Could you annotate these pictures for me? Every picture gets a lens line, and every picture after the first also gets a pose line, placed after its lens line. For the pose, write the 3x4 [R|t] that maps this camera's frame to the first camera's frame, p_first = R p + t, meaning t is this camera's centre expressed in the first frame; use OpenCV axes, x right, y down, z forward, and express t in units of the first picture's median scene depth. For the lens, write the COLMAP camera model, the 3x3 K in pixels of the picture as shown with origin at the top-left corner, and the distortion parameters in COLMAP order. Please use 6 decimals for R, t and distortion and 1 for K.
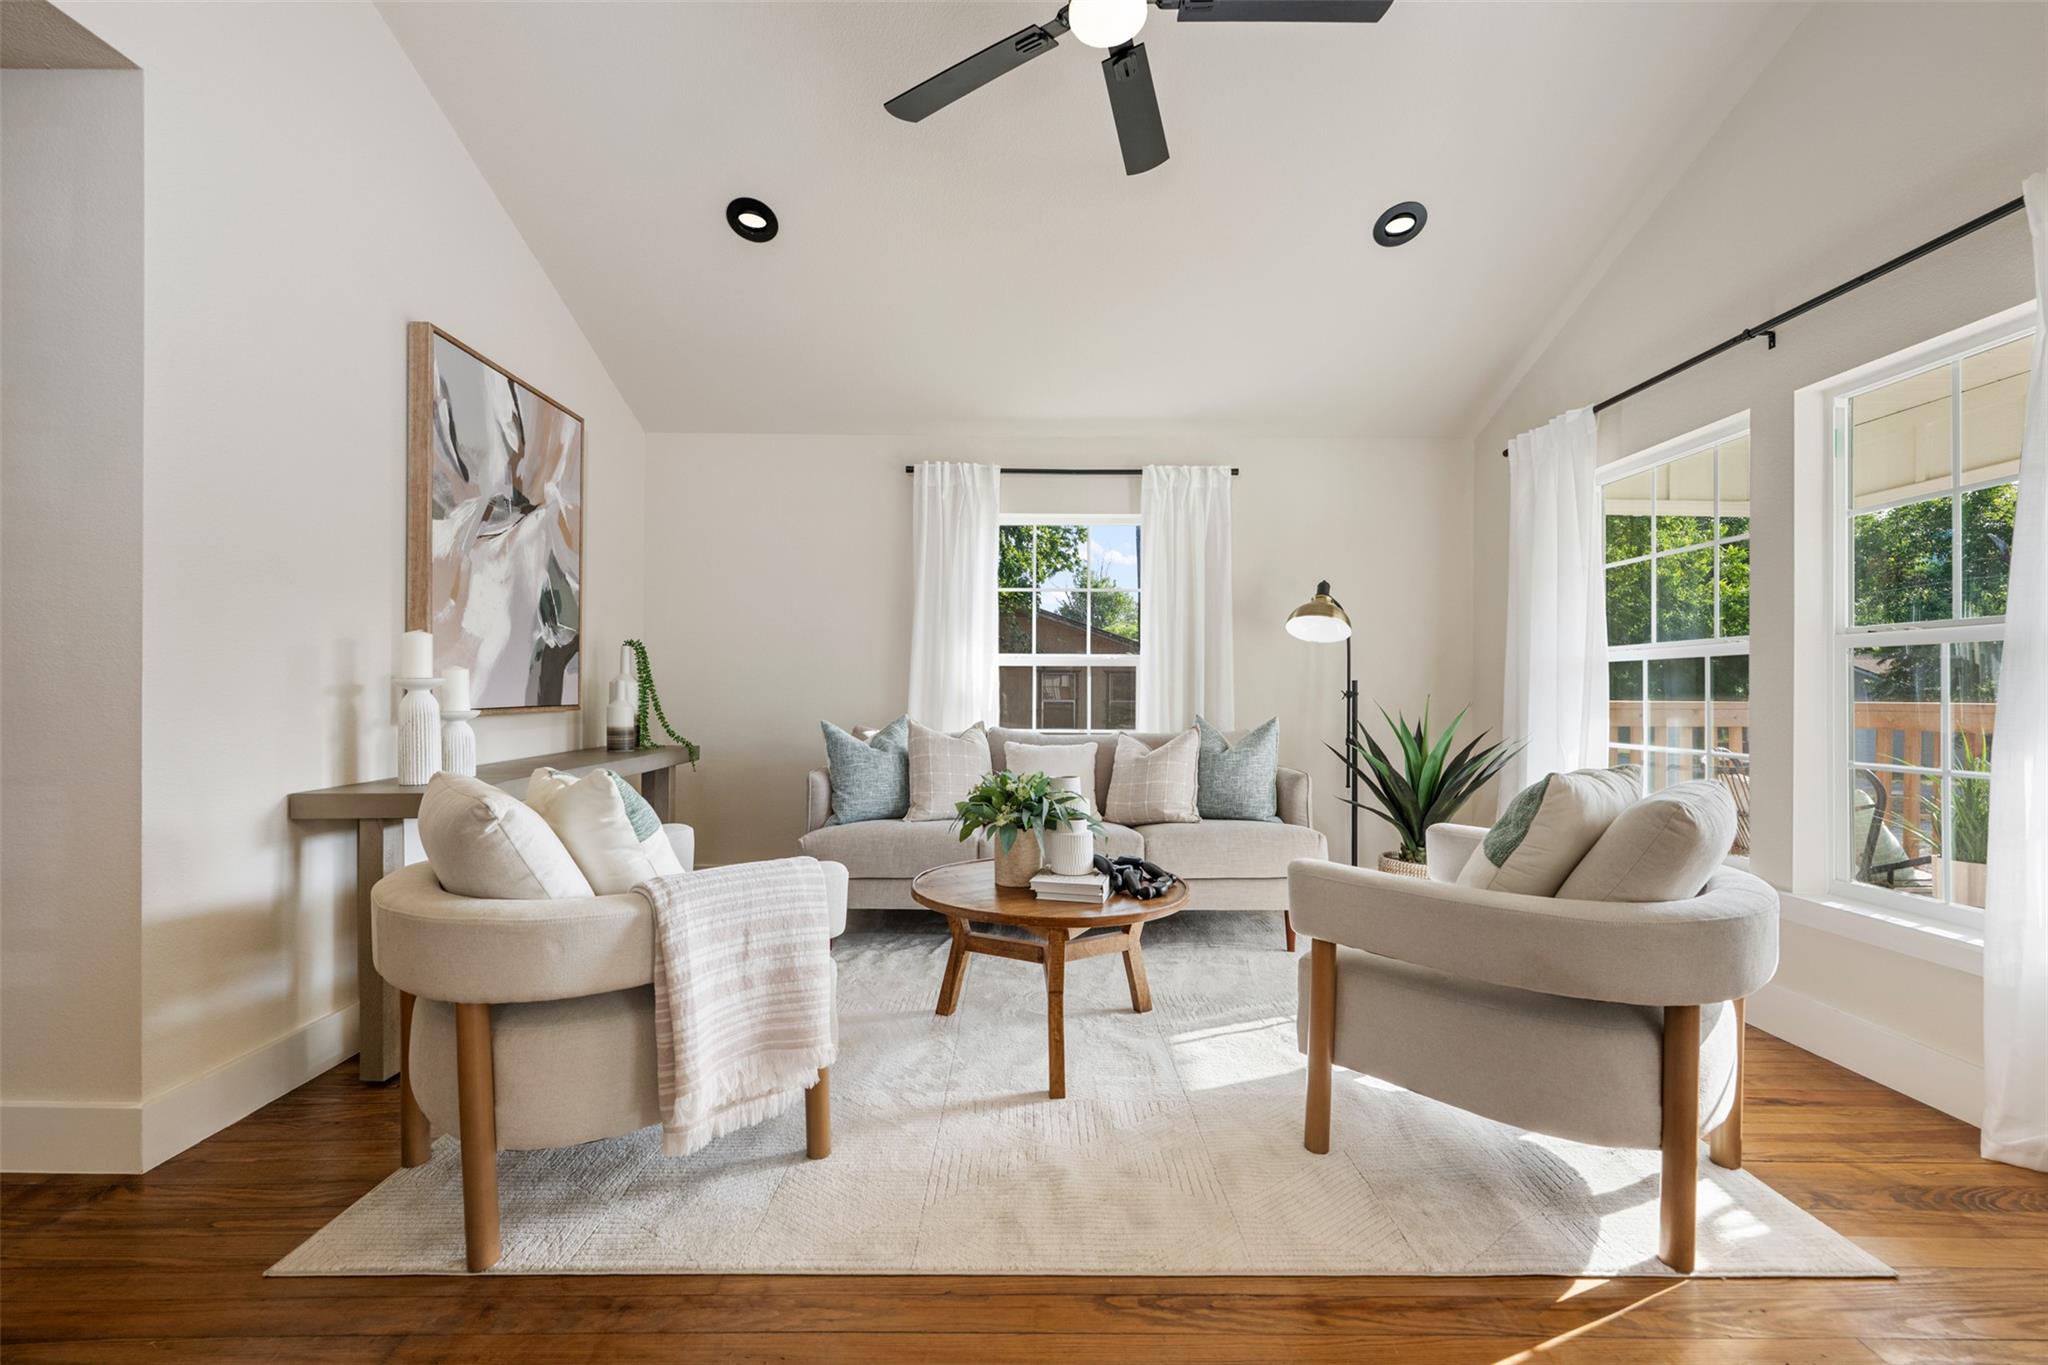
lens RADIAL K [[810.4, 0, 1023.7], [0, 810.4, 690.0], [0, 0, 1]] dist [-0.004104, 0.000591]
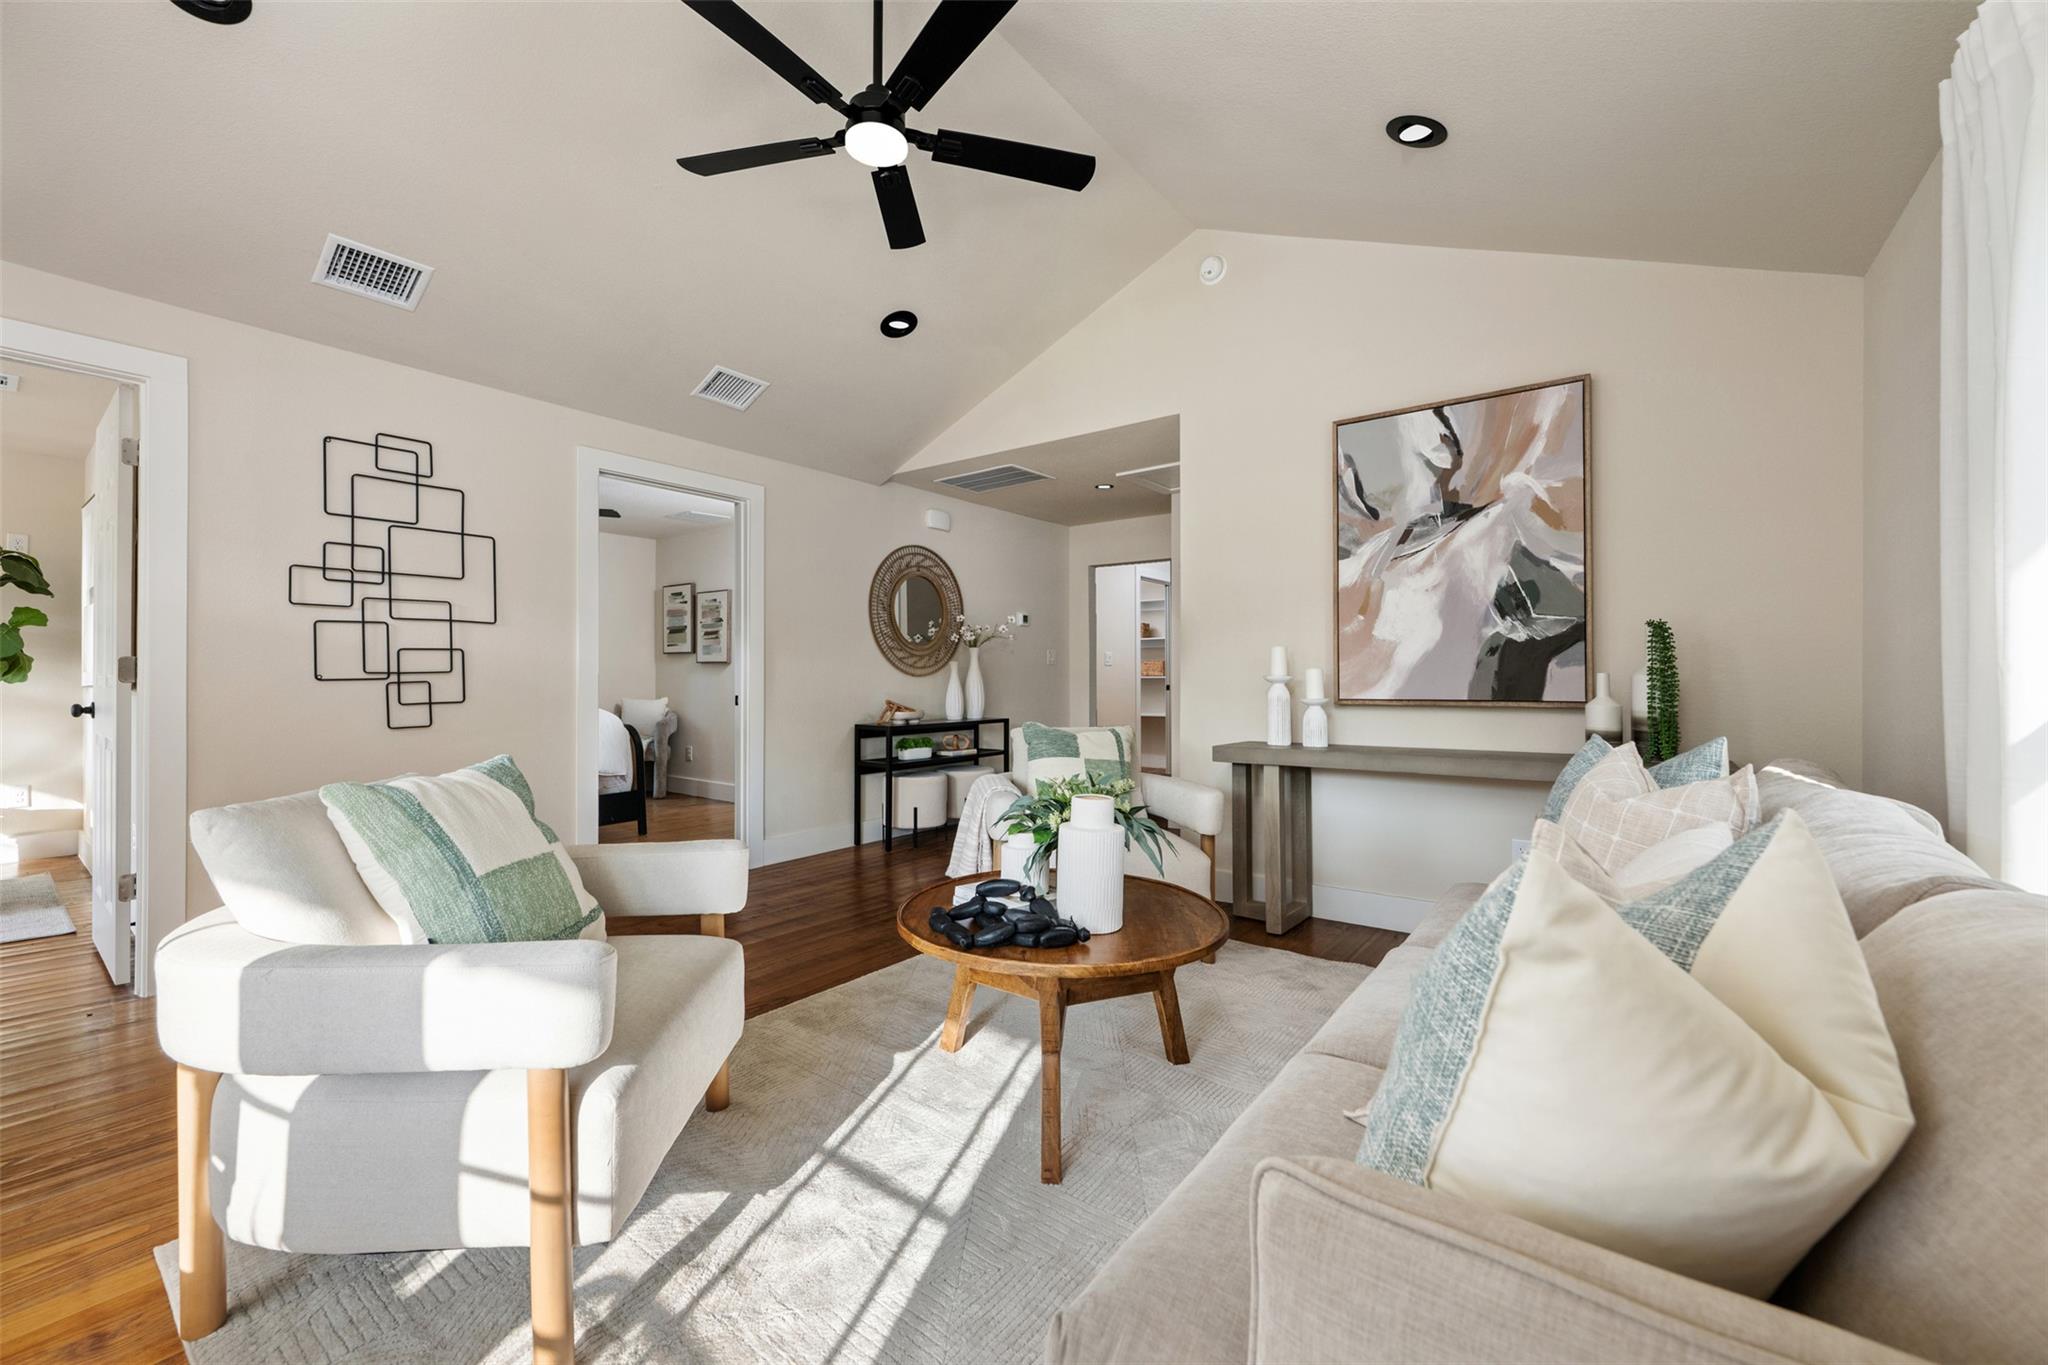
lens RADIAL K [[810.4, 0, 1015.1], [0, 810.4, 677.3], [0, 0, 1]] dist [-0.004104, 0.000591]
pose [[-0.614384, 0.001324, -0.789006, 0.609373], [0.000043, 0.999999, 0.001645, -0.011211], [0.789007, 0.000977, -0.614383, 1.219335]]
